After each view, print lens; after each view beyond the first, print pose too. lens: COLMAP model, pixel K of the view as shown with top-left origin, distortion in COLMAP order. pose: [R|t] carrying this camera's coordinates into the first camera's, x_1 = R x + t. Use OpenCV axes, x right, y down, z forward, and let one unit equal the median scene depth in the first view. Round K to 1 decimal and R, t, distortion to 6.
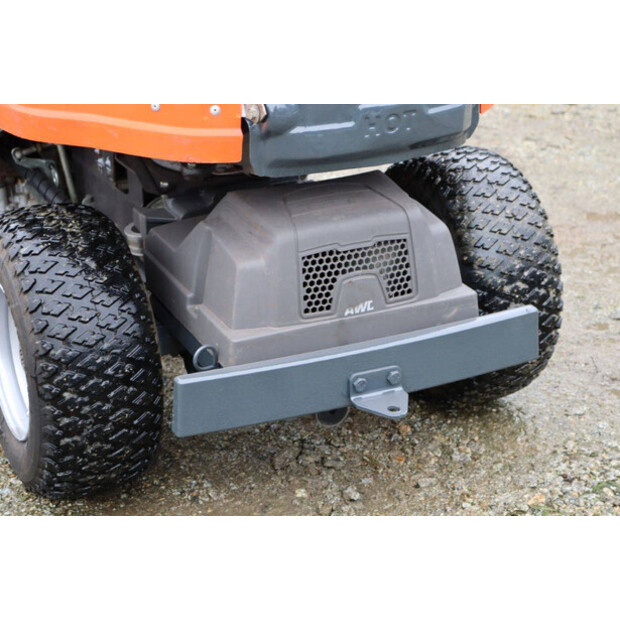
lens RADIAL K [[1467.1, 0, 314.5], [0, 1467.1, 310.9], [0, 0, 1]] dist [0.474022, 0.000000]
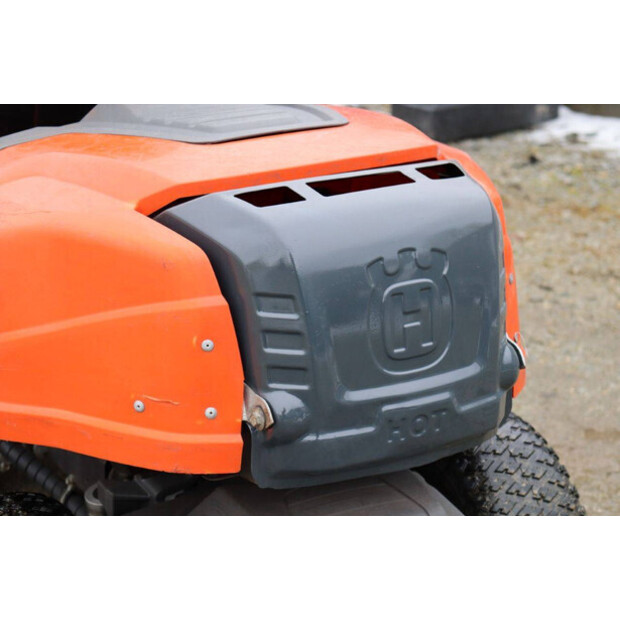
lens RADIAL K [[1467.1, 0, 311.6], [0, 1467.1, 309.8], [0, 0, 1]] dist [0.474022, 0.000000]
pose [[0.999021, 0.007620, 0.043575, -0.037694], [-0.004504, 0.997454, -0.071166, -0.108137], [-0.044007, 0.070900, 0.996512, 0.128917]]
